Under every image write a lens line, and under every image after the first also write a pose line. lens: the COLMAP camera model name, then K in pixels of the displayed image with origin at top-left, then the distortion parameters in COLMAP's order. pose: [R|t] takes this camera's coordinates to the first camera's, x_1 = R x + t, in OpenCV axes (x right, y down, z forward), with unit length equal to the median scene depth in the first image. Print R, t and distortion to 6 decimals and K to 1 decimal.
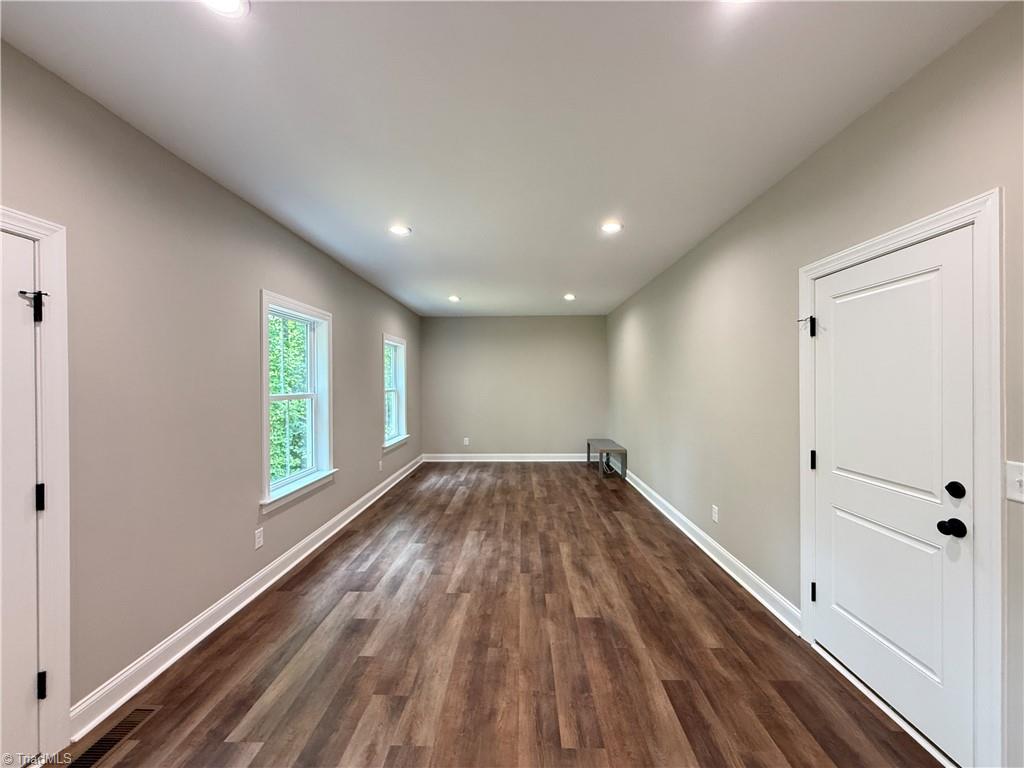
lens RADIAL K [[410.3, 0, 510.7], [0, 410.3, 382.6], [0, 0, 1]] dist [-0.001629, 0.000096]
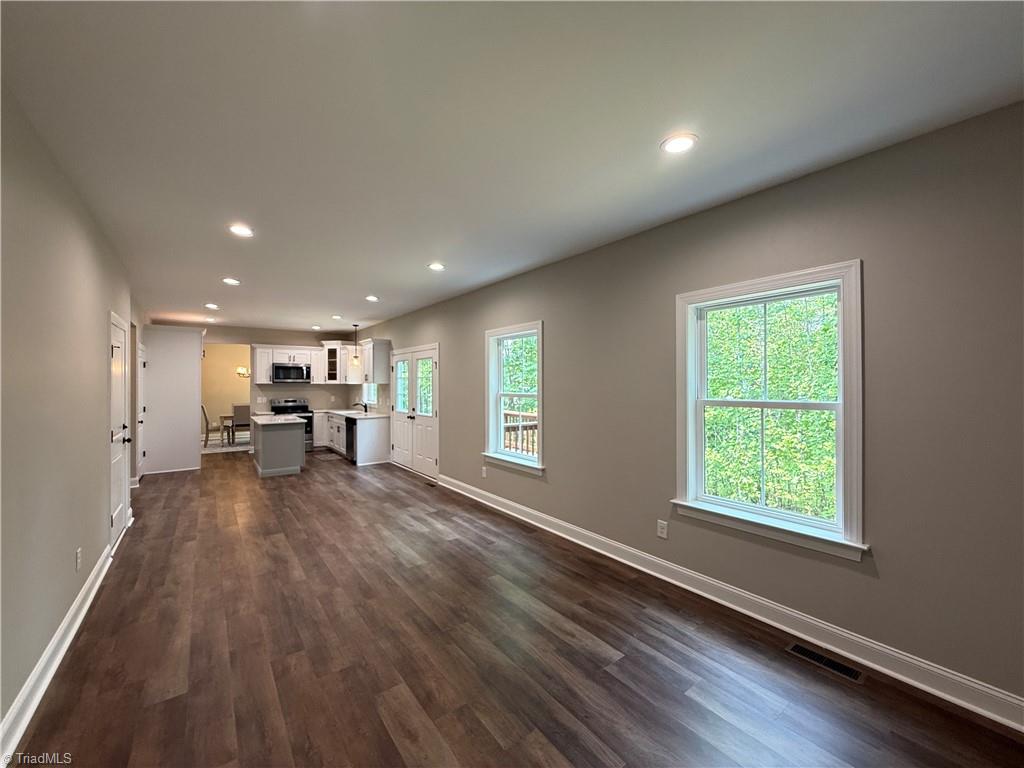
lens RADIAL K [[410.3, 0, 508.5], [0, 410.3, 385.3], [0, 0, 1]] dist [-0.001629, 0.000096]
pose [[-0.788943, 0.006282, -0.614434, 0.320752], [0.003570, 0.999978, 0.005640, -0.004913], [0.614455, 0.002257, -0.788948, 2.020162]]
